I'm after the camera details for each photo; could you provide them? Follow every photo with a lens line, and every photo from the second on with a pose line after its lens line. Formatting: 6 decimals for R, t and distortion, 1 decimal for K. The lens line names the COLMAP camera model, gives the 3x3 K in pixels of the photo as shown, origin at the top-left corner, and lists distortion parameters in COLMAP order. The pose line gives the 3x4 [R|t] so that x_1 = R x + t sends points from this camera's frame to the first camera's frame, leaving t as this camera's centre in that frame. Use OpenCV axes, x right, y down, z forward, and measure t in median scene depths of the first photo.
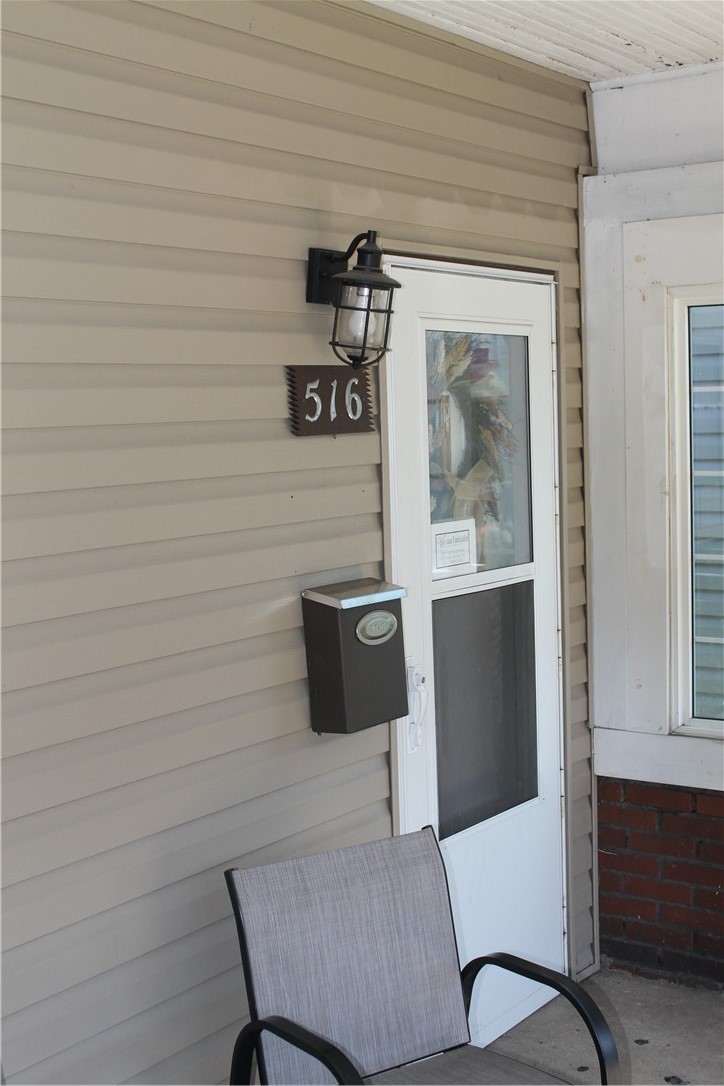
lens RADIAL K [[1543.3, 0, 362.0], [0, 1543.3, 543.0], [0, 0, 1]] dist [-0.002754, -0.001198]
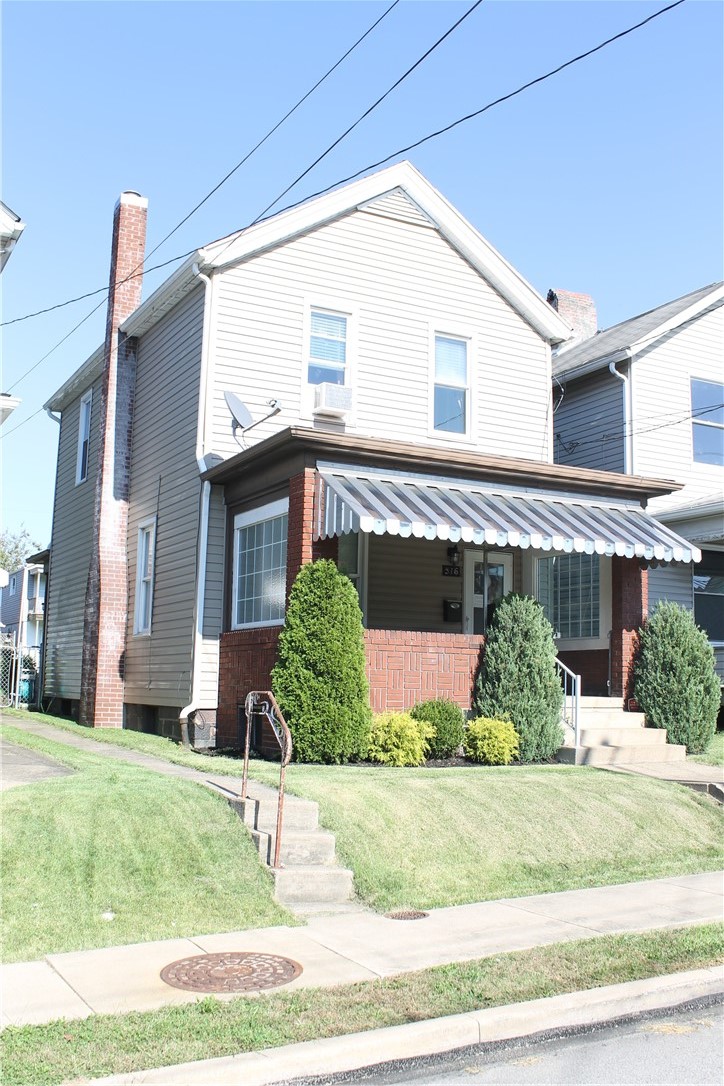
lens RADIAL K [[1069.3, 0, 362.0], [0, 1069.3, 543.0], [0, 0, 1]] dist [-0.106054, 0.004853]
pose [[0.884345, -0.015943, -0.466562, 1.731770], [-0.085754, 0.976862, -0.195923, 0.697655], [0.458891, 0.213274, 0.862516, -3.031127]]
